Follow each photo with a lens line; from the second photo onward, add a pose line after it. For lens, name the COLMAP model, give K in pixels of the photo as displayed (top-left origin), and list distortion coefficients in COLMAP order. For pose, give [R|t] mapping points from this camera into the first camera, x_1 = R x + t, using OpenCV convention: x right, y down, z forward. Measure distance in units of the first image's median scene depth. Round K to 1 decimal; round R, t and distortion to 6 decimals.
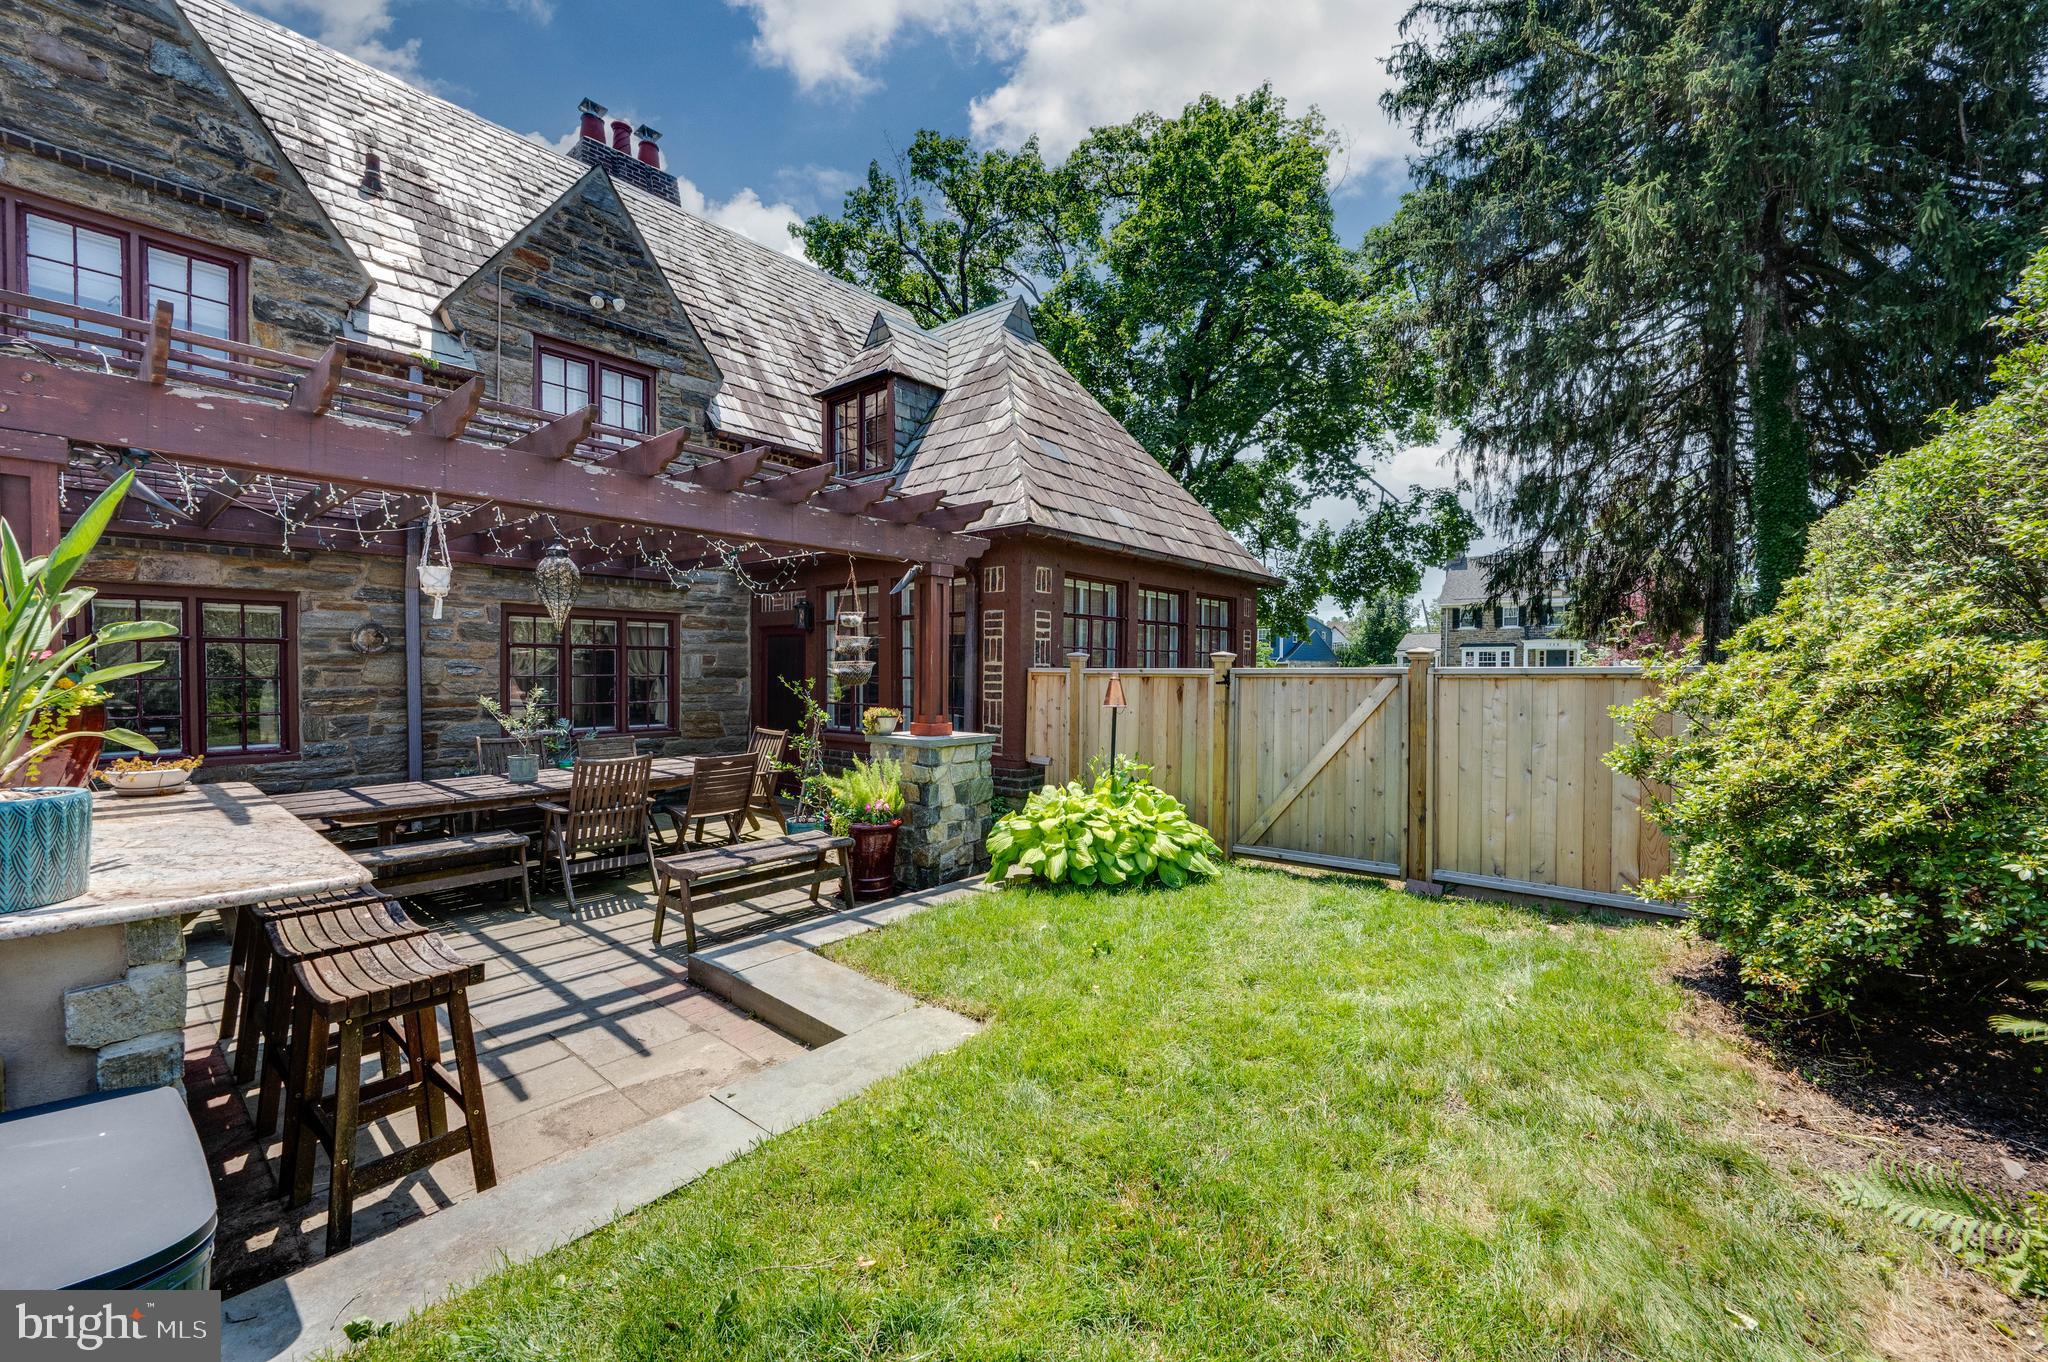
lens RADIAL K [[800.3, 0, 1014.7], [0, 800.3, 680.0], [0, 0, 1]] dist [-0.004807, 0.000510]
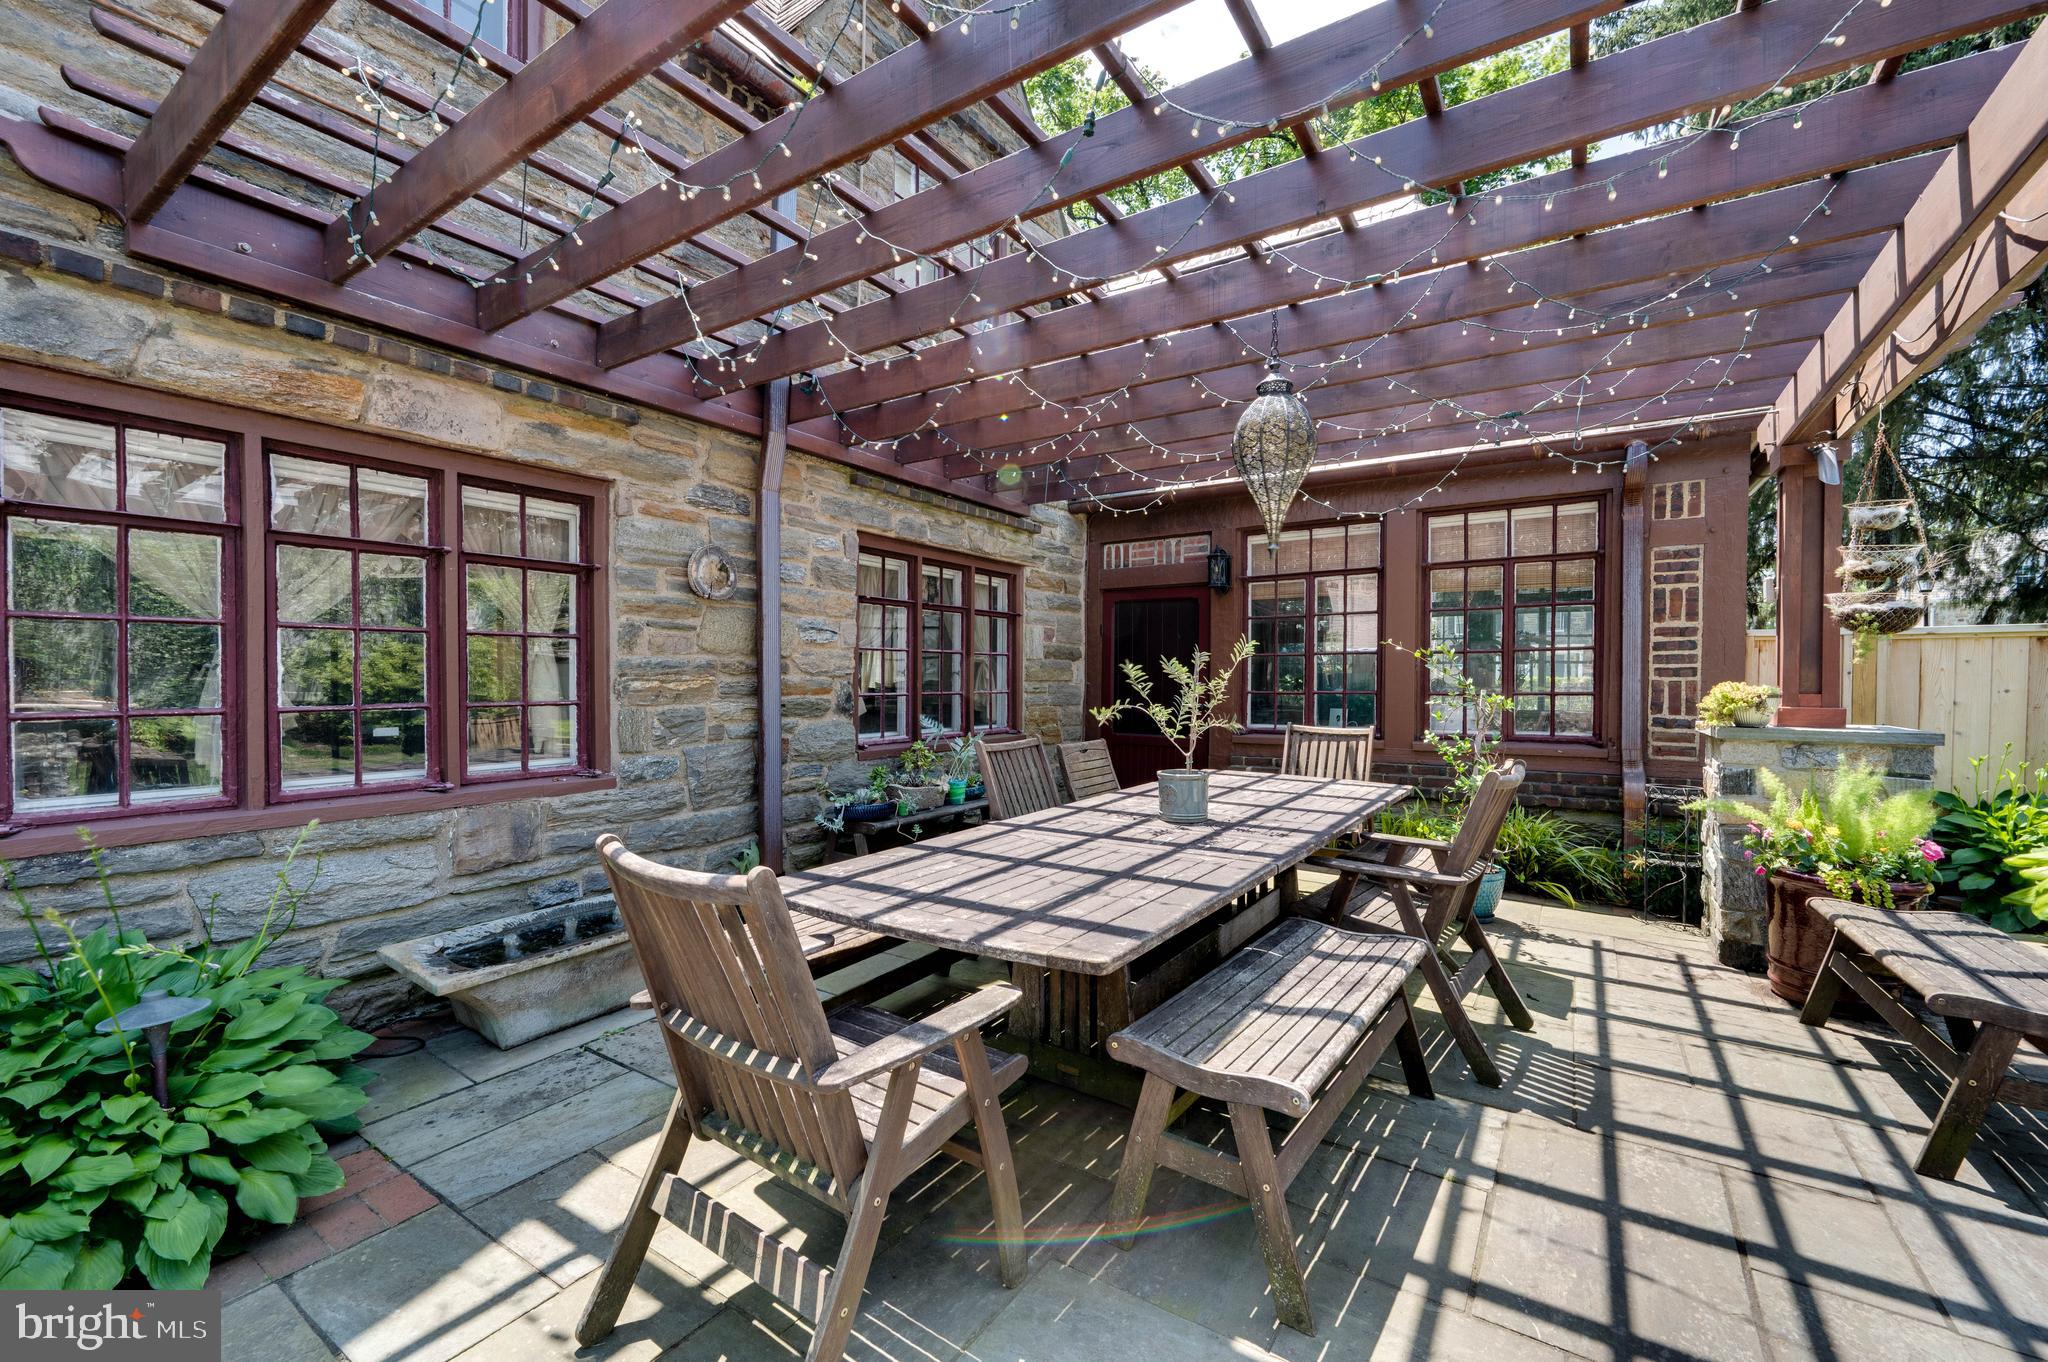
lens RADIAL K [[800.3, 0, 1047.7], [0, 800.3, 691.9], [0, 0, 1]] dist [-0.004807, 0.000510]
pose [[0.992045, -0.004527, 0.125799, -0.682755], [0.004445, 0.999990, 0.000933, 0.036615], [-0.125802, -0.000366, 0.992055, 0.423810]]
